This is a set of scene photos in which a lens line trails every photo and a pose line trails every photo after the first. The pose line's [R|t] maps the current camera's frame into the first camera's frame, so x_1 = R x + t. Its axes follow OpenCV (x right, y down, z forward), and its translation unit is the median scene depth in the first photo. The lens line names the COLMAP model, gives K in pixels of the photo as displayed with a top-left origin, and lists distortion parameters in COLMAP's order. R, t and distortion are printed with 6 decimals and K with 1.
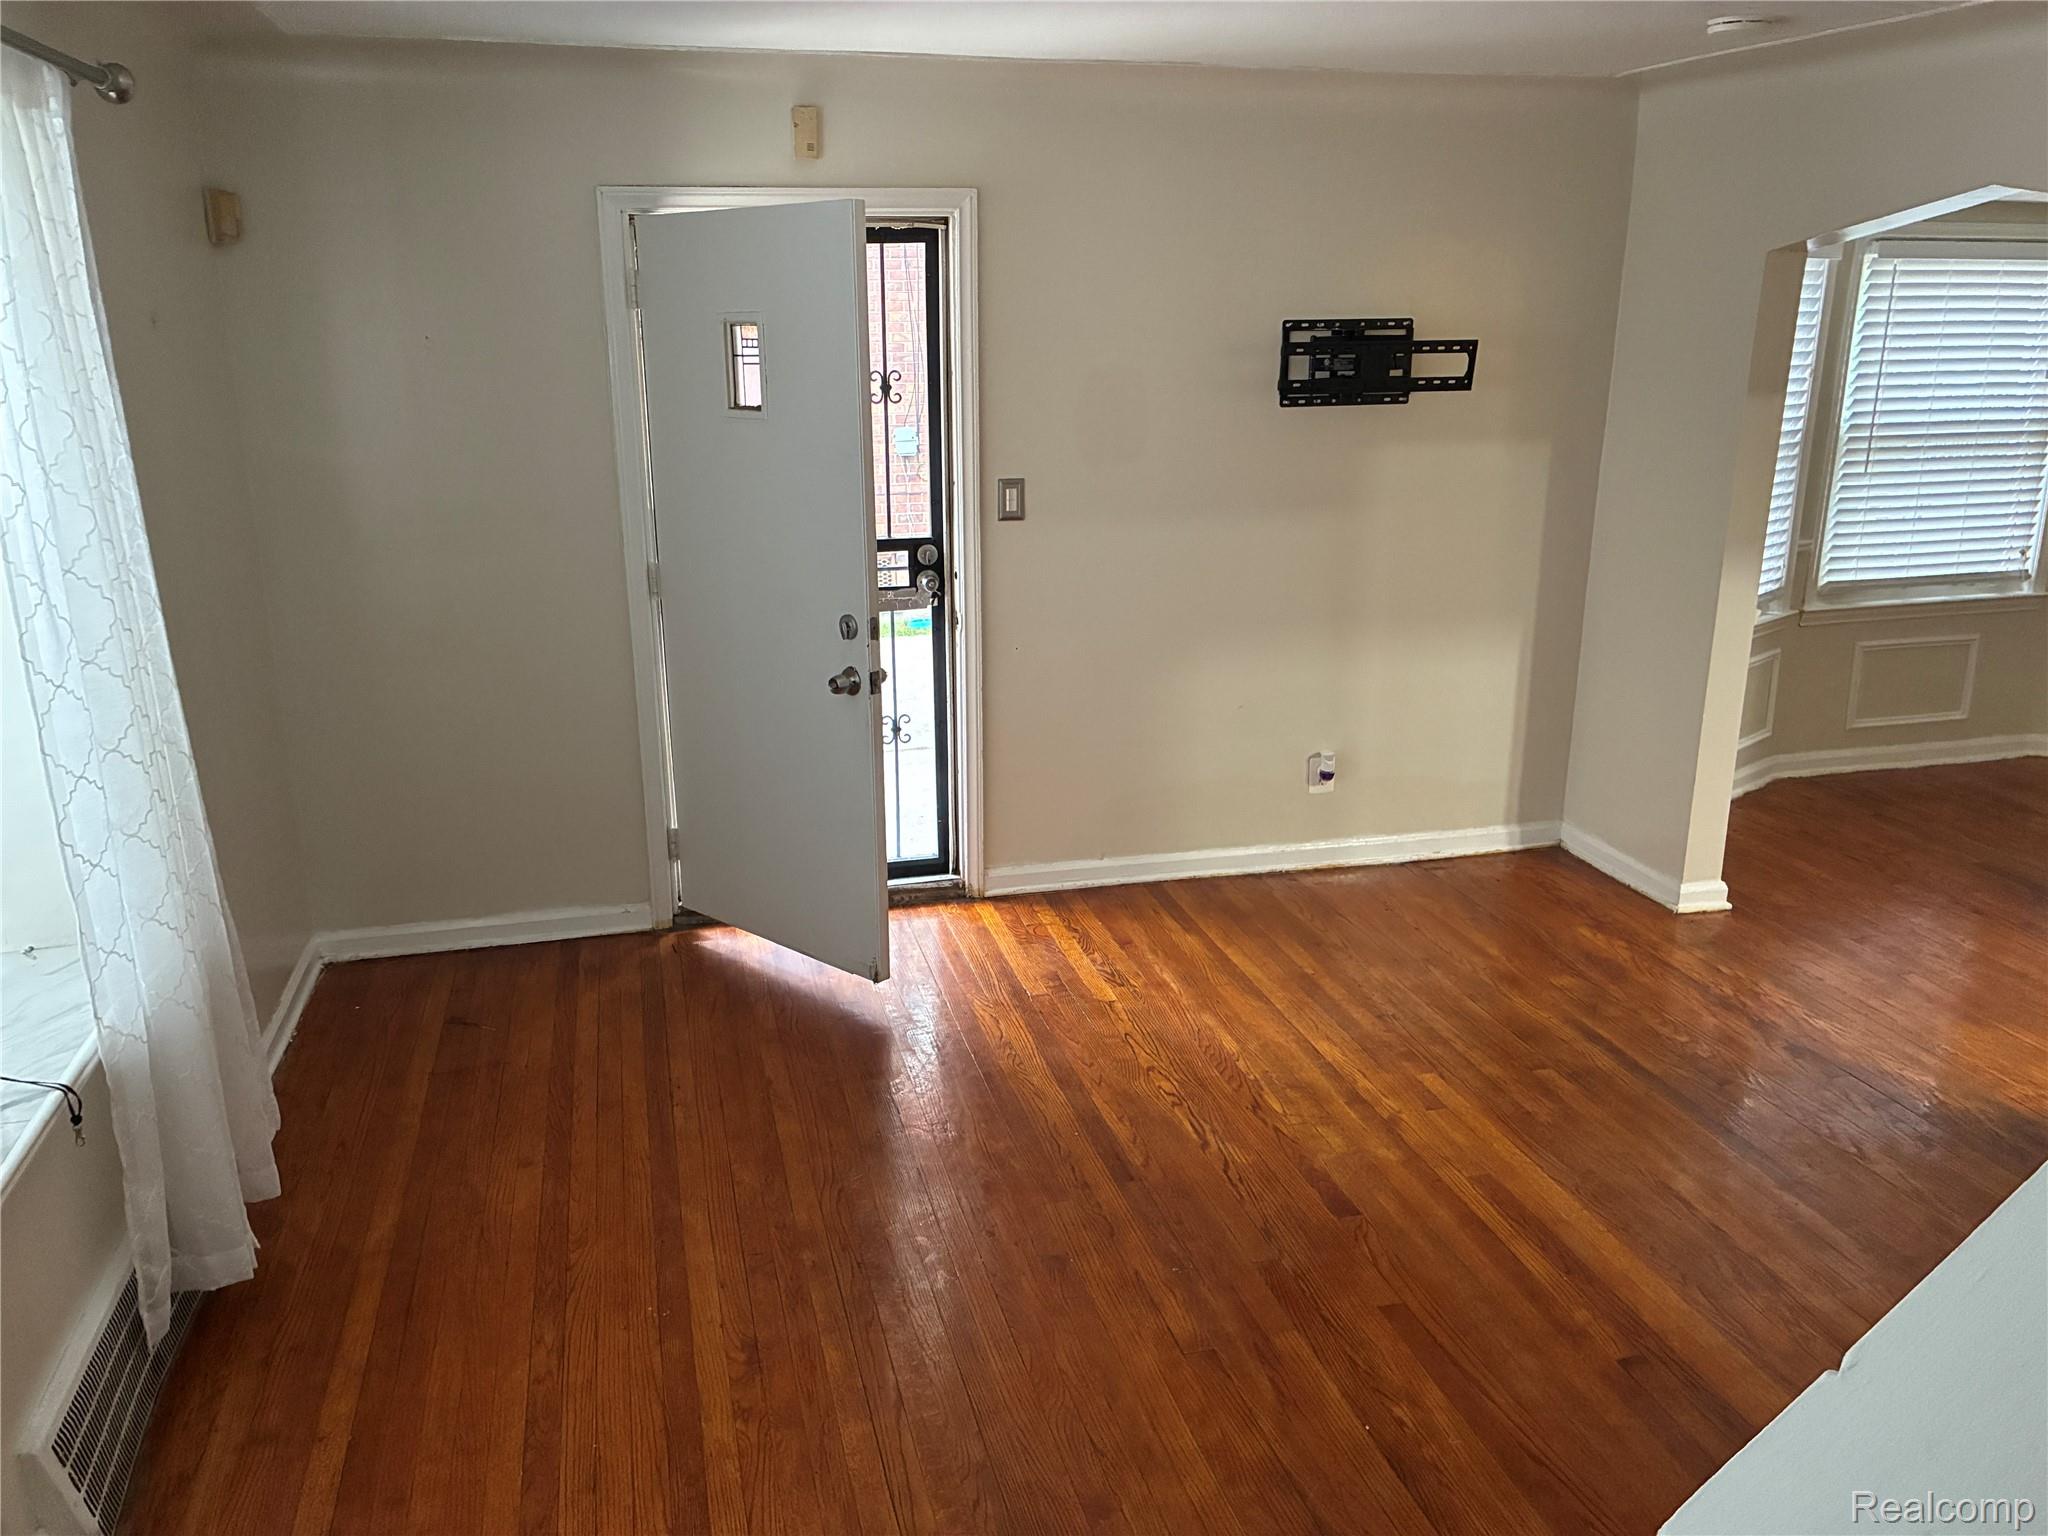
lens RADIAL K [[1544.2, 0, 1024.0], [0, 1544.2, 768.0], [0, 0, 1]] dist [0.025542, -0.018784]
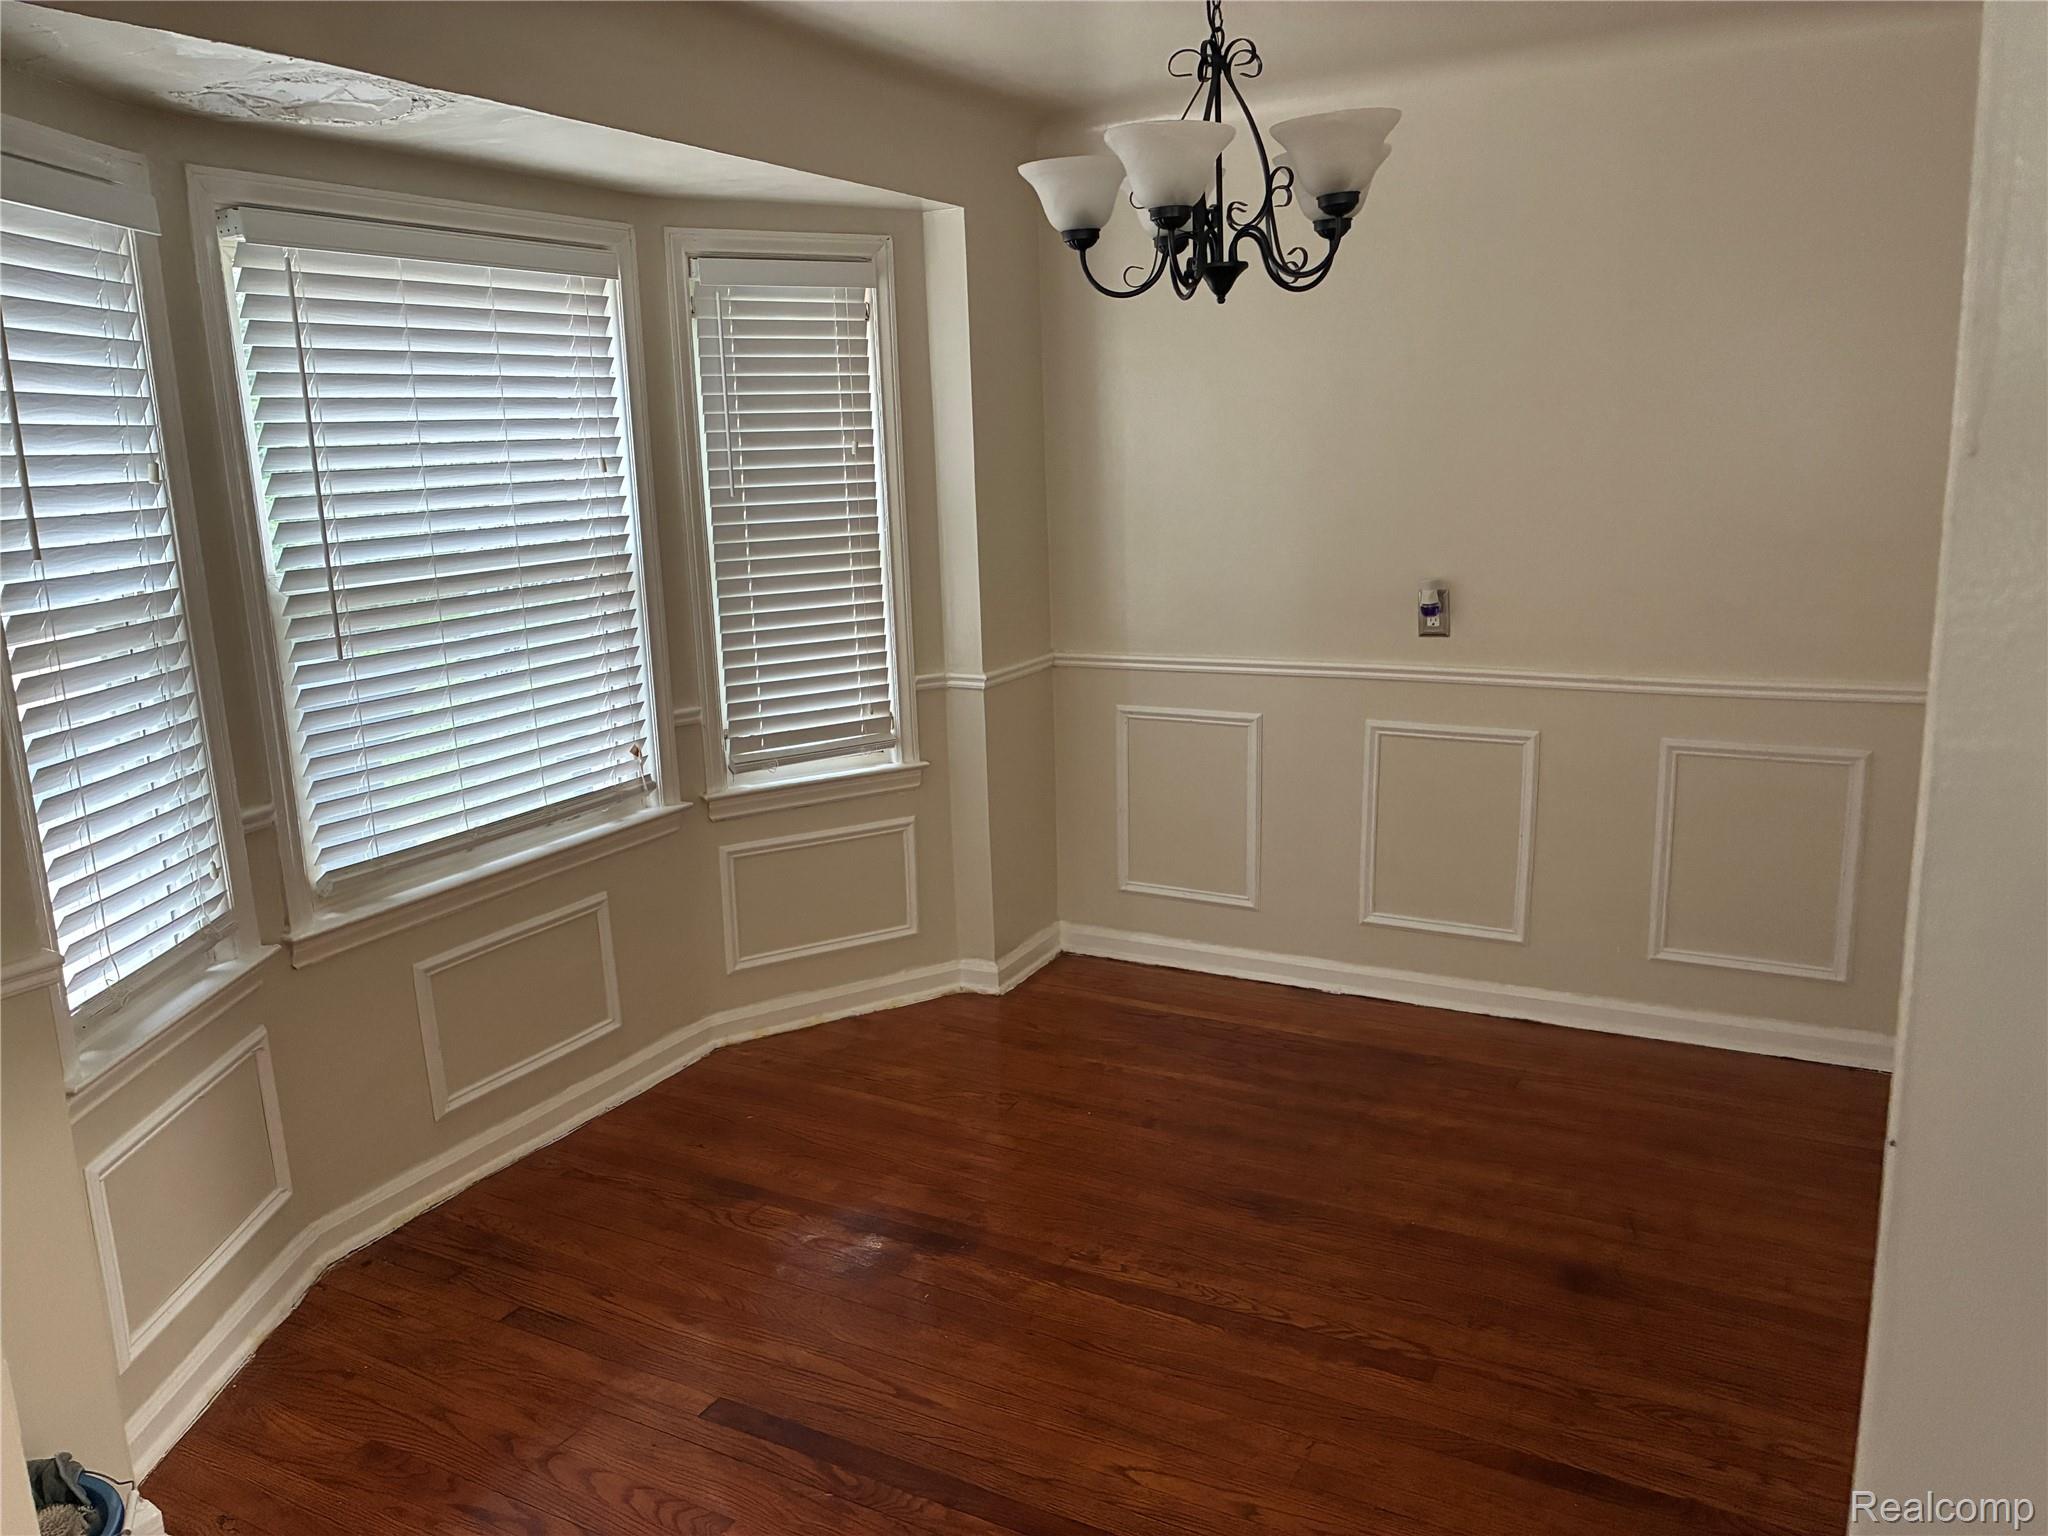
lens RADIAL K [[1544.2, 0, 1024.0], [0, 1544.2, 768.0], [0, 0, 1]] dist [0.025542, -0.018784]
pose [[0.675364, -0.181713, 0.714747, 0.311192], [0.230340, 0.972659, 0.029635, -0.115063], [-0.700590, 0.144621, 0.698755, 0.472088]]
